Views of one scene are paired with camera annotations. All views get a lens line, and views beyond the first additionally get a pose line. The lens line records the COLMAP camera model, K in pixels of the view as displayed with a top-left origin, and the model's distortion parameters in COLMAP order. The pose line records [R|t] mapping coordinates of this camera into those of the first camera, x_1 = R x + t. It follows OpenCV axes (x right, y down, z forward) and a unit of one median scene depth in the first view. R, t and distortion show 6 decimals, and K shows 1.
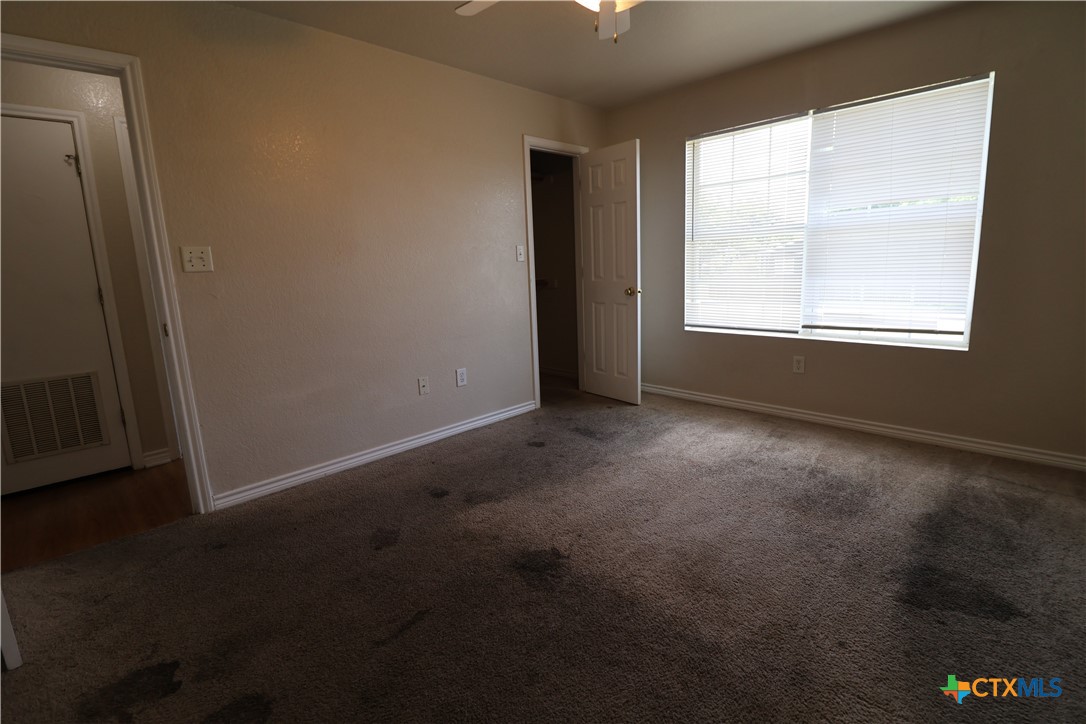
lens RADIAL K [[504.8, 0, 552.0], [0, 504.8, 357.2], [0, 0, 1]] dist [-0.012695, -0.005685]
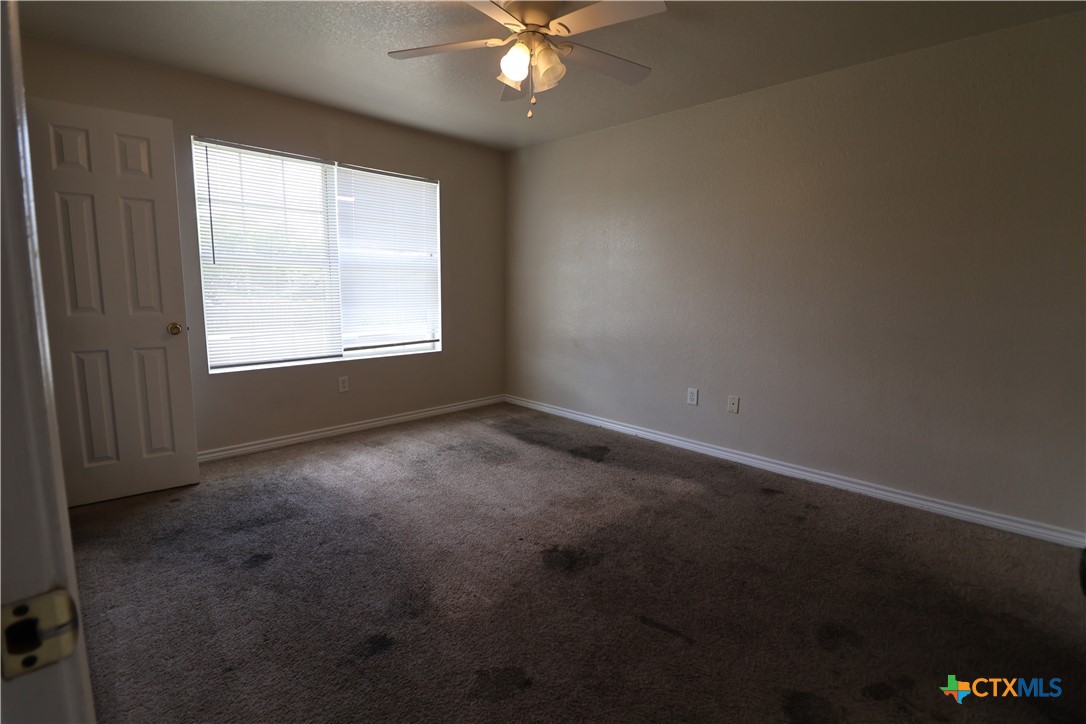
lens RADIAL K [[504.8, 0, 535.0], [0, 504.8, 356.8], [0, 0, 1]] dist [-0.012695, -0.005685]
pose [[-0.006016, -0.103433, 0.994618, -0.643423], [0.169203, 0.980189, 0.102956, -0.091654], [-0.985563, 0.168912, 0.011605, 0.580125]]
